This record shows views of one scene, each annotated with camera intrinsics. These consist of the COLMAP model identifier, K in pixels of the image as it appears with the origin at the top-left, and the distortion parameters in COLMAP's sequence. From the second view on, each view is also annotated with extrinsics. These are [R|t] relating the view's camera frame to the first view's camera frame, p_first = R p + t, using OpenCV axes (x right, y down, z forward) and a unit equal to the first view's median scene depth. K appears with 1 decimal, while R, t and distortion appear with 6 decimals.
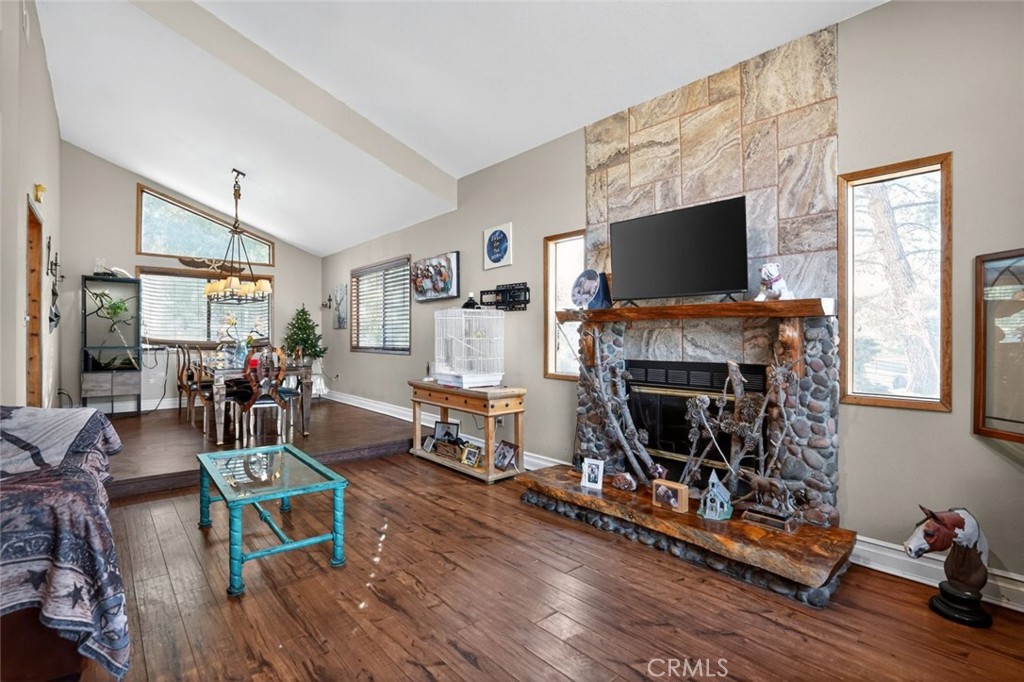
lens RADIAL K [[469.9, 0, 506.4], [0, 469.9, 336.4], [0, 0, 1]] dist [-0.030513, 0.005355]
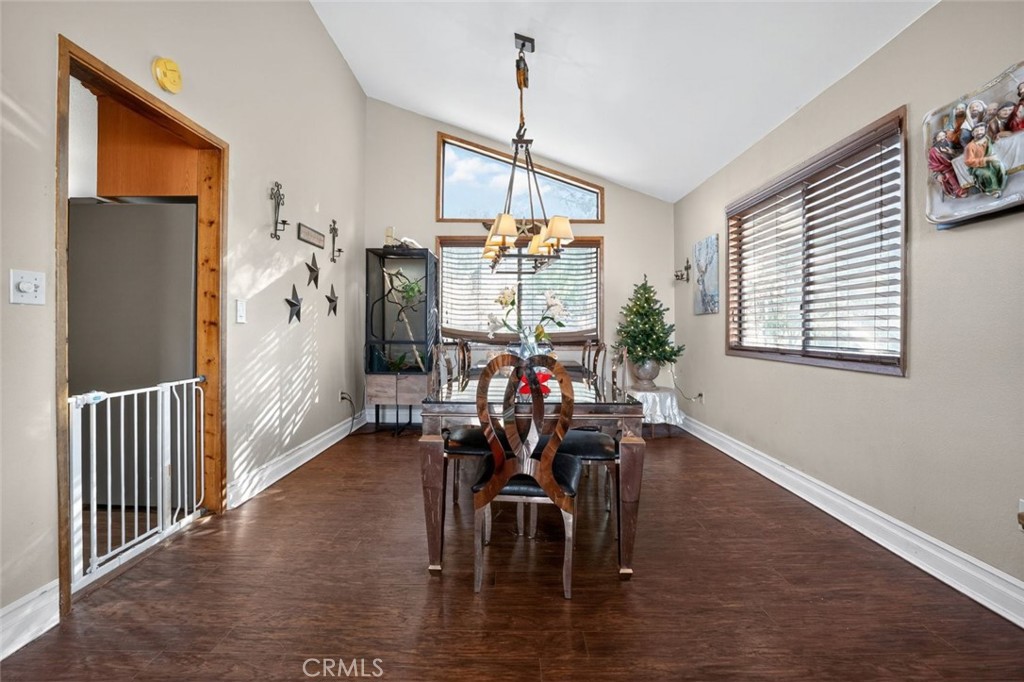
lens RADIAL K [[469.9, 0, 501.0], [0, 469.9, 328.7], [0, 0, 1]] dist [-0.030513, 0.005355]
pose [[0.739393, 0.003148, -0.673267, -0.167490], [-0.001510, 0.999994, 0.003017, 0.000289], [0.673273, -0.001214, 0.739393, 0.438512]]
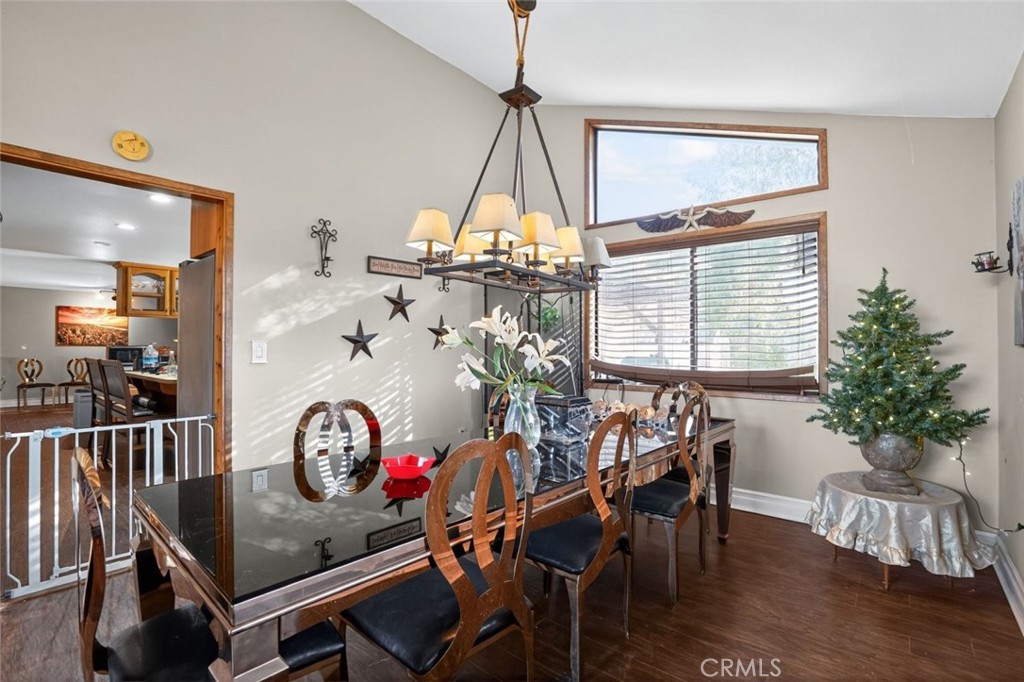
lens RADIAL K [[469.9, 0, 518.3], [0, 469.9, 342.4], [0, 0, 1]] dist [-0.030513, 0.005355]
pose [[0.147217, -0.008711, -0.989066, -0.162352], [0.001728, 0.999962, -0.008550, -0.016939], [0.989103, -0.000450, 0.147227, 0.738104]]
